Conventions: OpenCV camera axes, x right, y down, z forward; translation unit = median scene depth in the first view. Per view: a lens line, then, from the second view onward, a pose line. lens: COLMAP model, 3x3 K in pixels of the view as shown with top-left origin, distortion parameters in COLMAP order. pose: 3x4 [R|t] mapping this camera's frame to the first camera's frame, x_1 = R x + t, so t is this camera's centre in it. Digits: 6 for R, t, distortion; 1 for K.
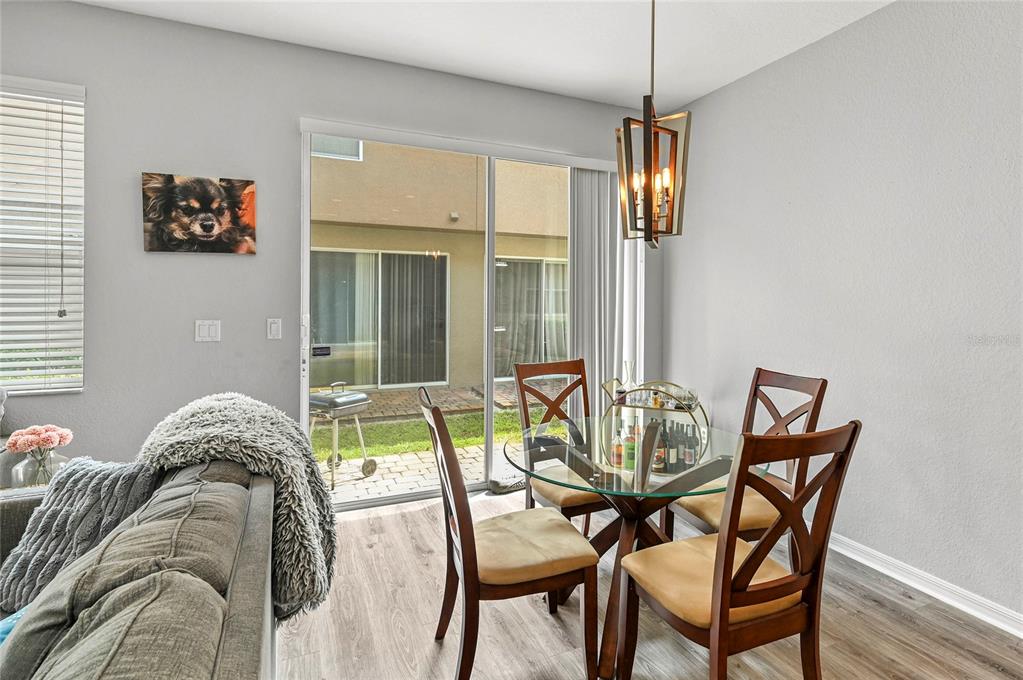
lens RADIAL K [[540.7, 0, 574.0], [0, 540.7, 306.0], [0, 0, 1]] dist [-0.000822, 0.000040]
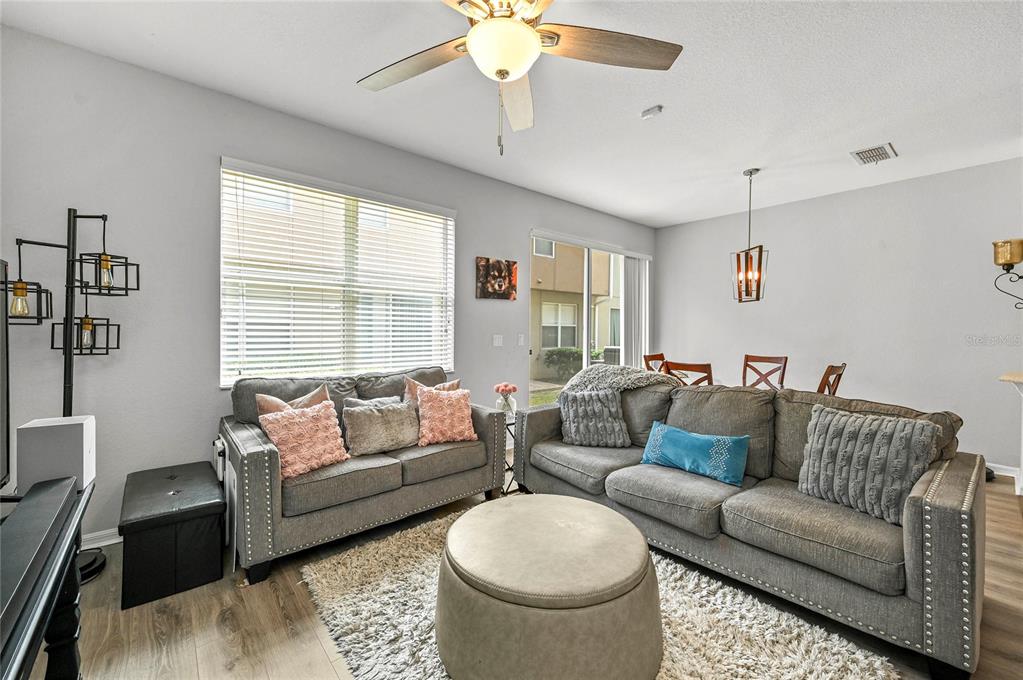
lens RADIAL K [[415.1, 0, 515.1], [0, 415.1, 337.5], [0, 0, 1]] dist [0.002307, 0.000338]
pose [[0.969666, -0.006180, 0.244356, -1.004918], [0.003362, 0.999923, 0.011947, 0.018984], [-0.244411, -0.010763, 0.969612, -0.439778]]
